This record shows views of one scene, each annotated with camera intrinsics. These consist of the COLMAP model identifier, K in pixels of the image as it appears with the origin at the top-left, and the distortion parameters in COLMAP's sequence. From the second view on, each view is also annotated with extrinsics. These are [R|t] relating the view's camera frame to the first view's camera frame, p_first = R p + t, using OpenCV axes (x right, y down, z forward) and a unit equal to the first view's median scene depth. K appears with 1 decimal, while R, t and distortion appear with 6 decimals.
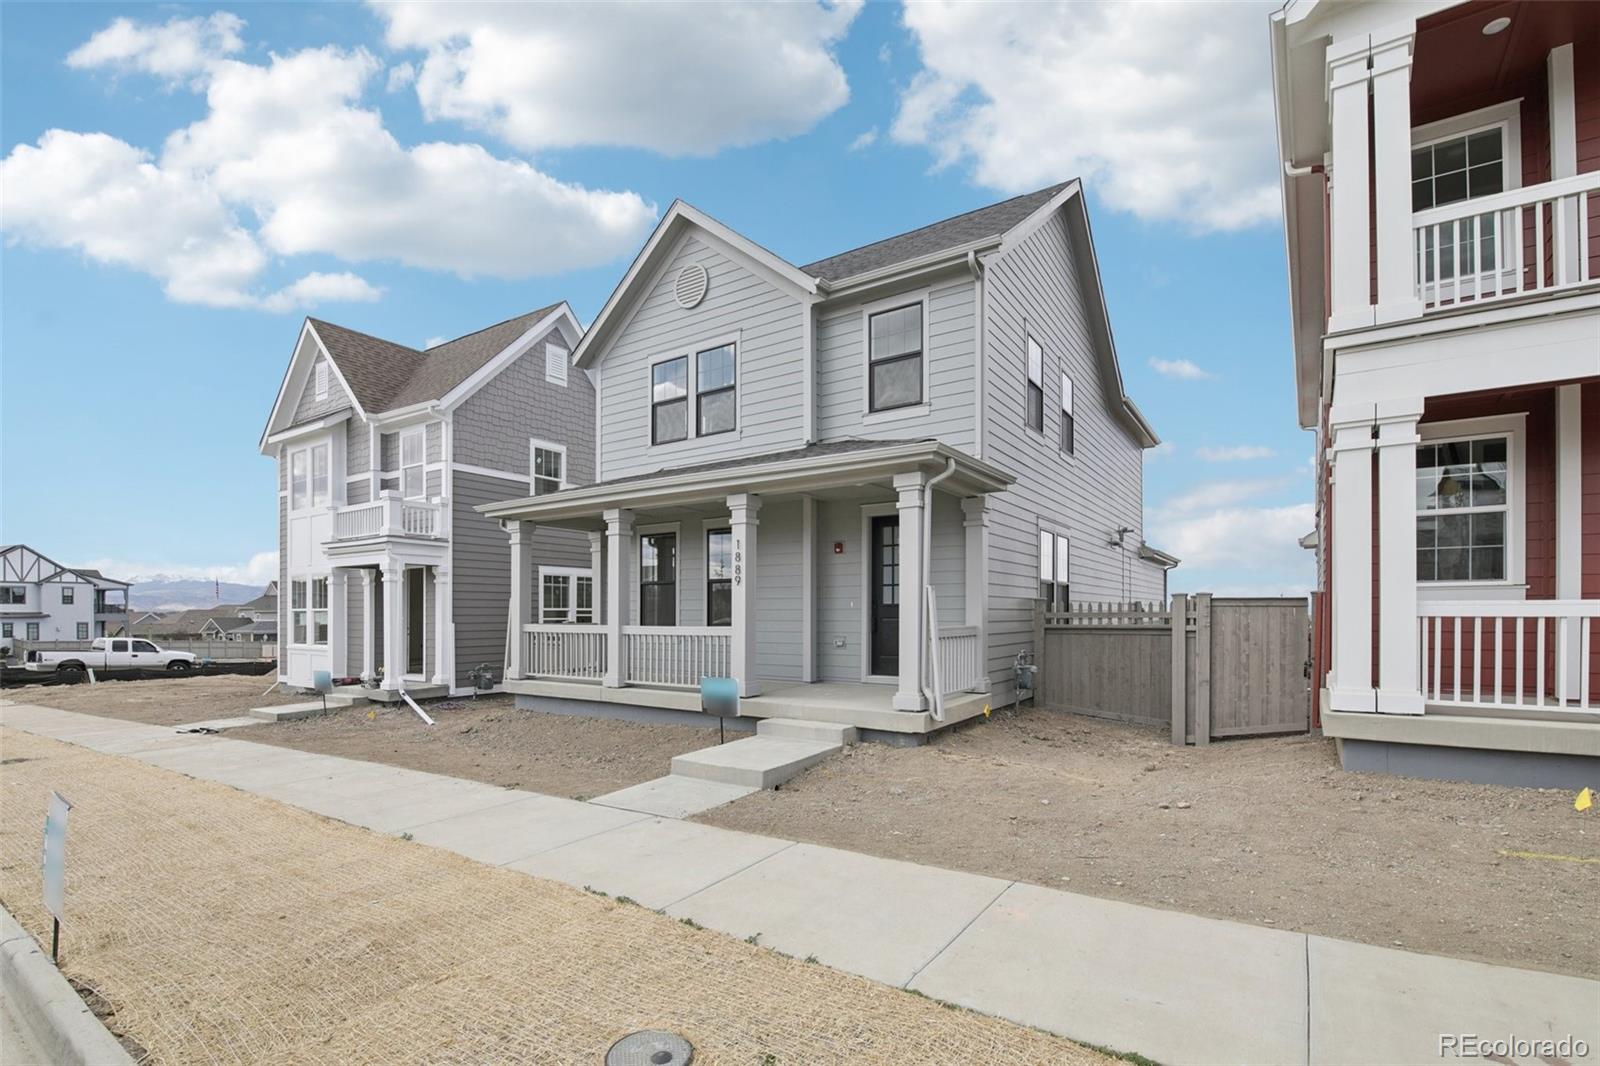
lens RADIAL K [[704.2, 0, 772.4], [0, 704.2, 518.2], [0, 0, 1]] dist [-0.000459, -0.010150]
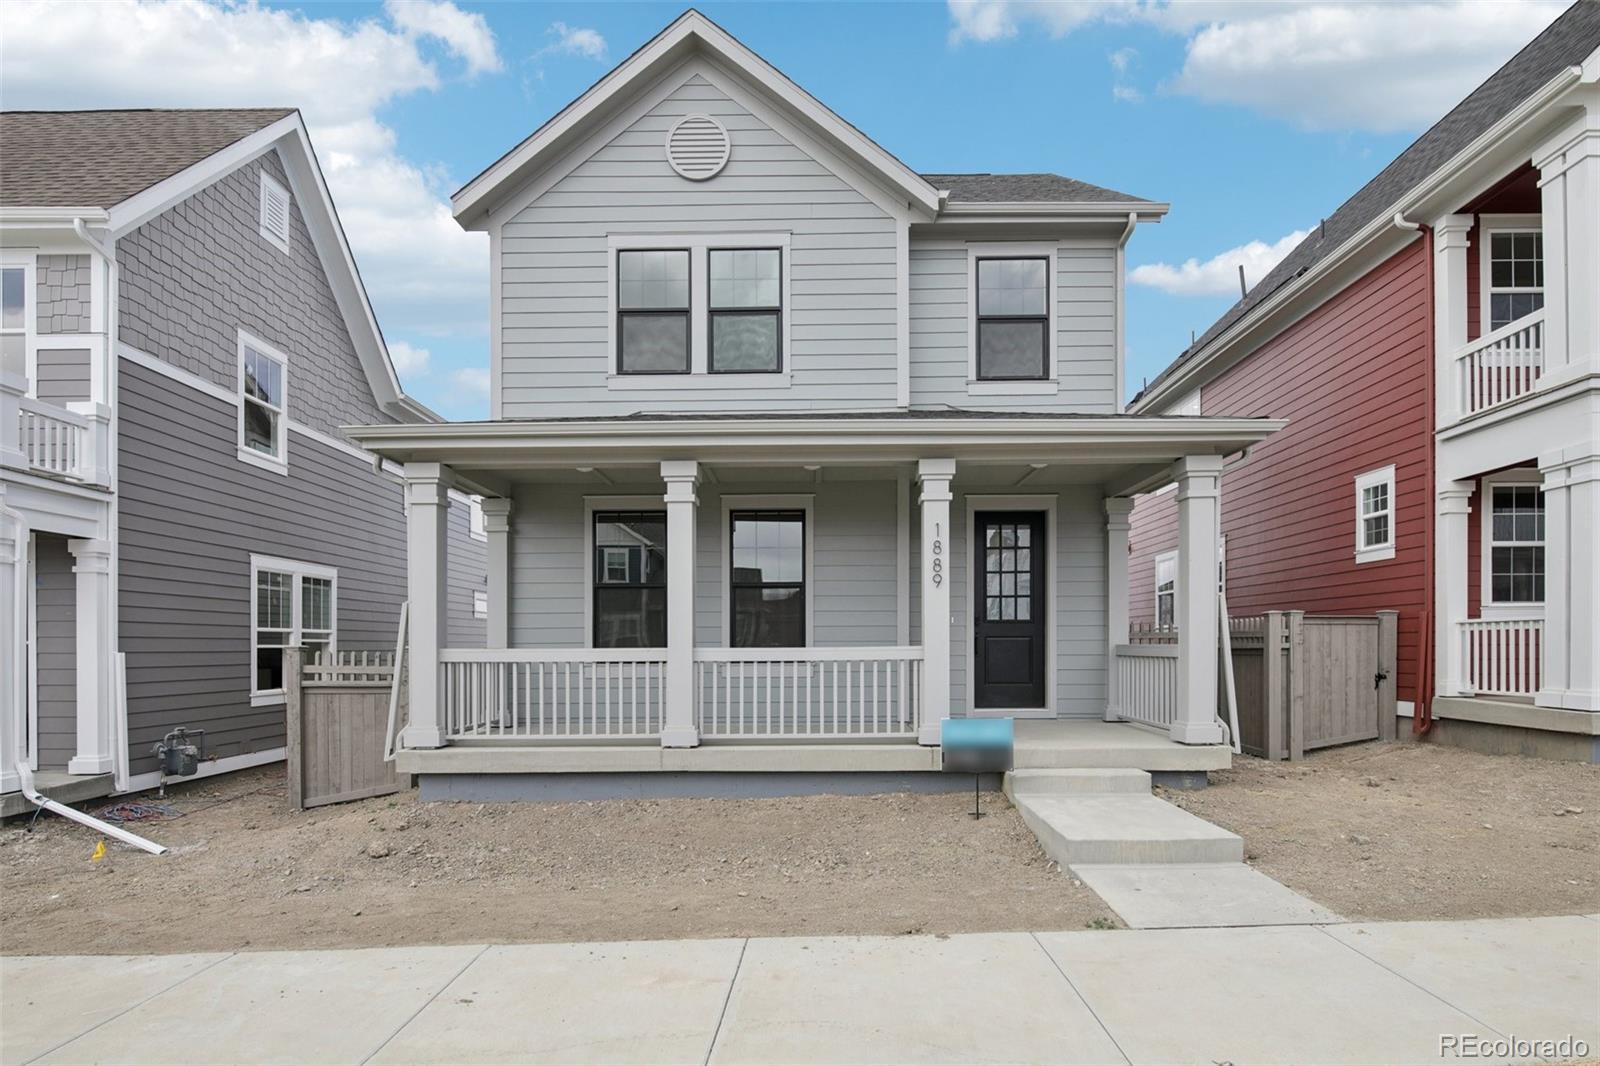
lens RADIAL K [[798.4, 0, 801.0], [0, 798.4, 562.3], [0, 0, 1]] dist [0.001700, -0.009091]
pose [[0.833675, 0.054549, 0.549555, -0.444167], [-0.070691, 0.997464, 0.008231, 0.053653], [-0.547713, -0.045710, 0.835417, 0.300425]]
